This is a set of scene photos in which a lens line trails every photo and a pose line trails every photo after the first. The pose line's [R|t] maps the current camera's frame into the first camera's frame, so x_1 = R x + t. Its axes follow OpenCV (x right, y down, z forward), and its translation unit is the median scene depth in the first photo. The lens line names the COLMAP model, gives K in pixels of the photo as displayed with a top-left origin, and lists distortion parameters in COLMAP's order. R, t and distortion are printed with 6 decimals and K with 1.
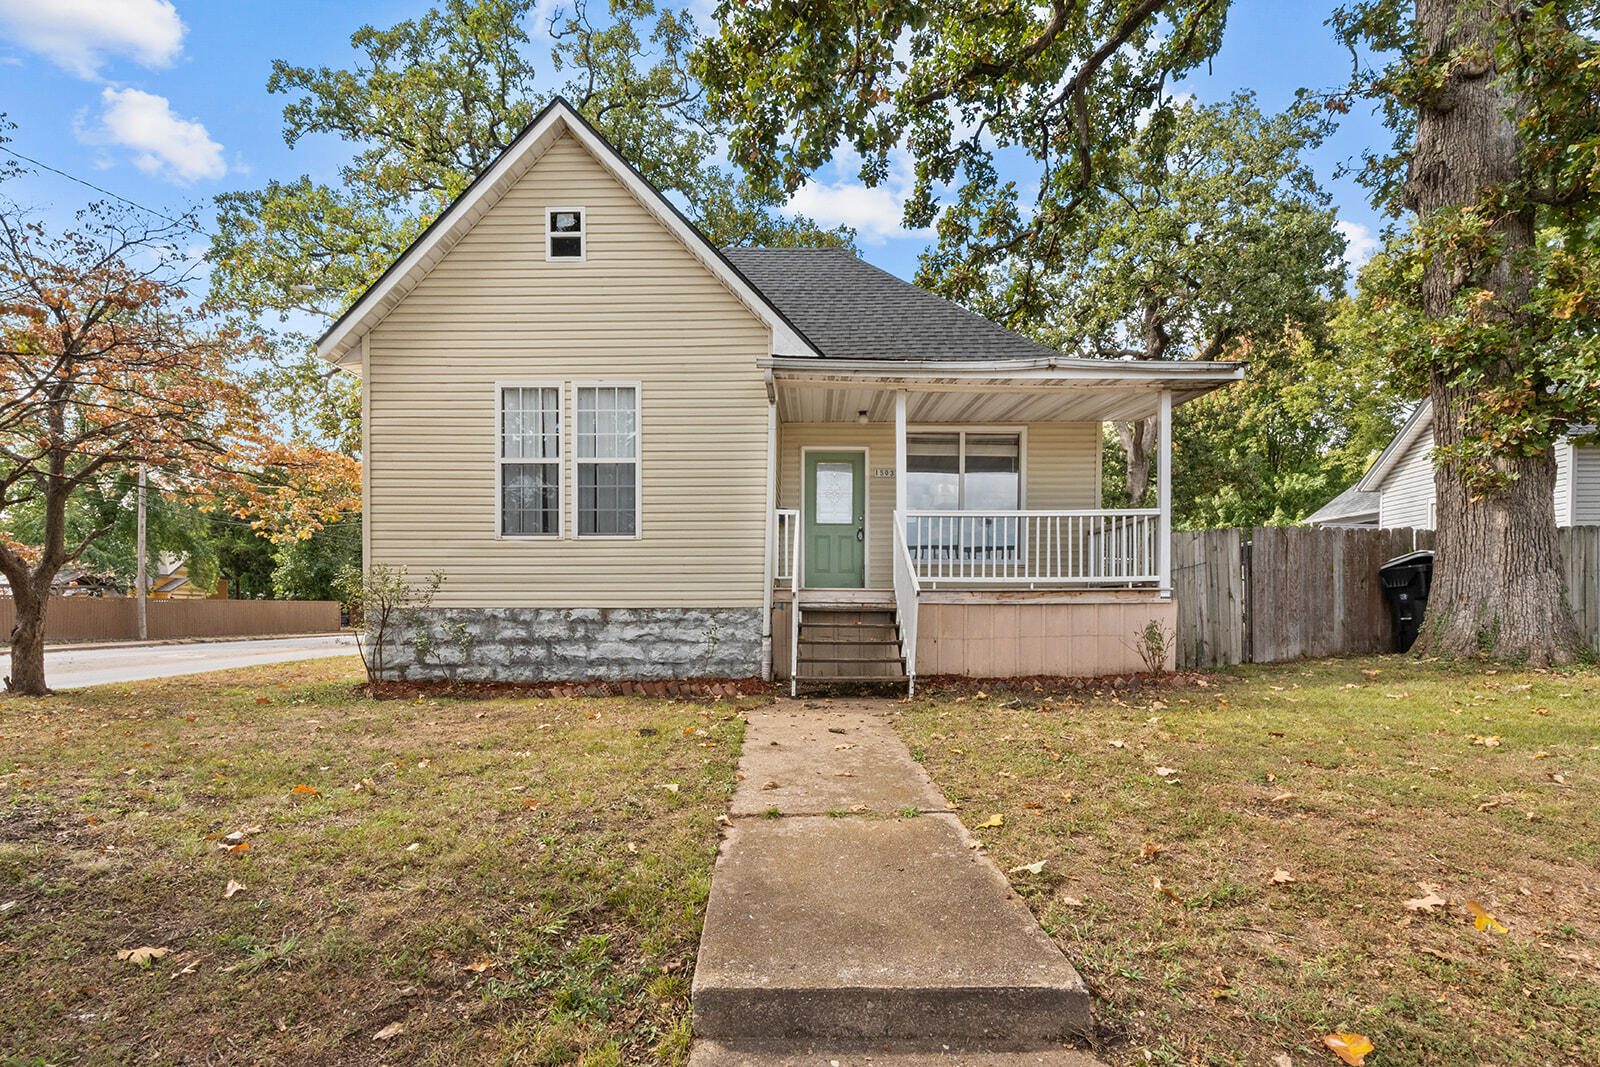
lens RADIAL K [[734.7, 0, 800.0], [0, 734.7, 533.5], [0, 0, 1]] dist [0.000392, 0.000079]
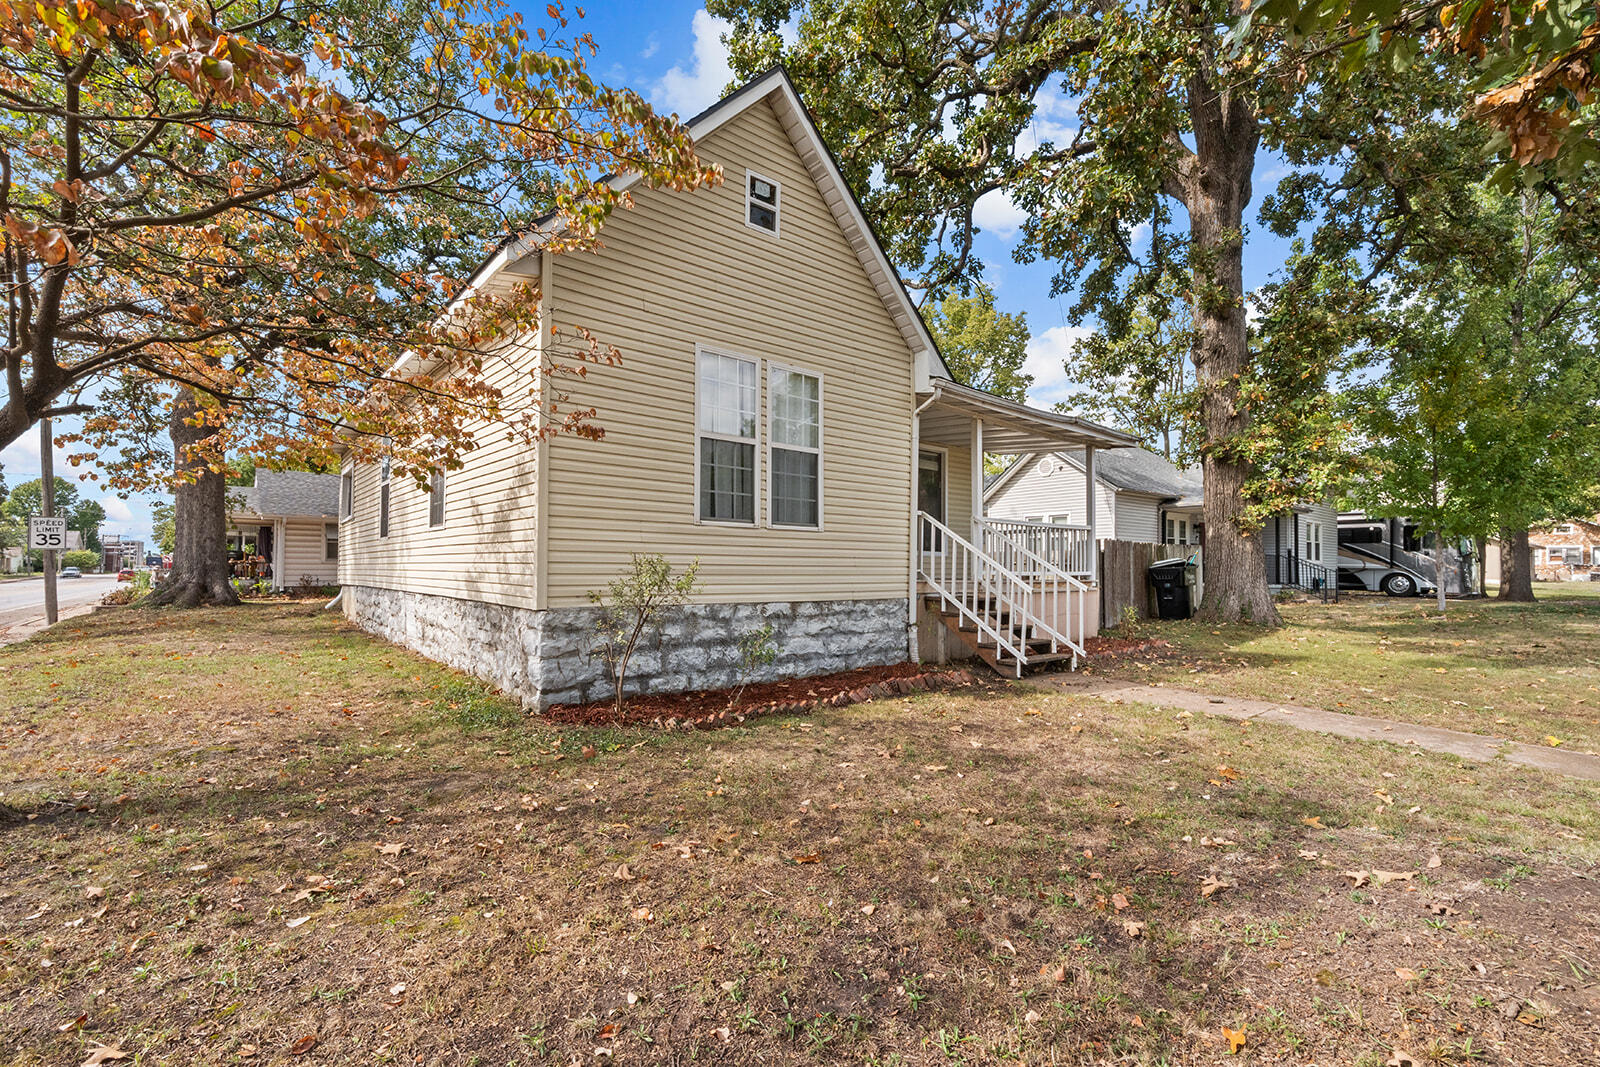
lens RADIAL K [[734.7, 0, 800.0], [0, 734.7, 533.5], [0, 0, 1]] dist [0.000392, 0.000079]
pose [[0.756777, 0.040214, 0.652435, -0.885581], [-0.015429, 0.998927, -0.043674, 0.054514], [-0.653492, 0.022985, 0.756585, 0.270077]]
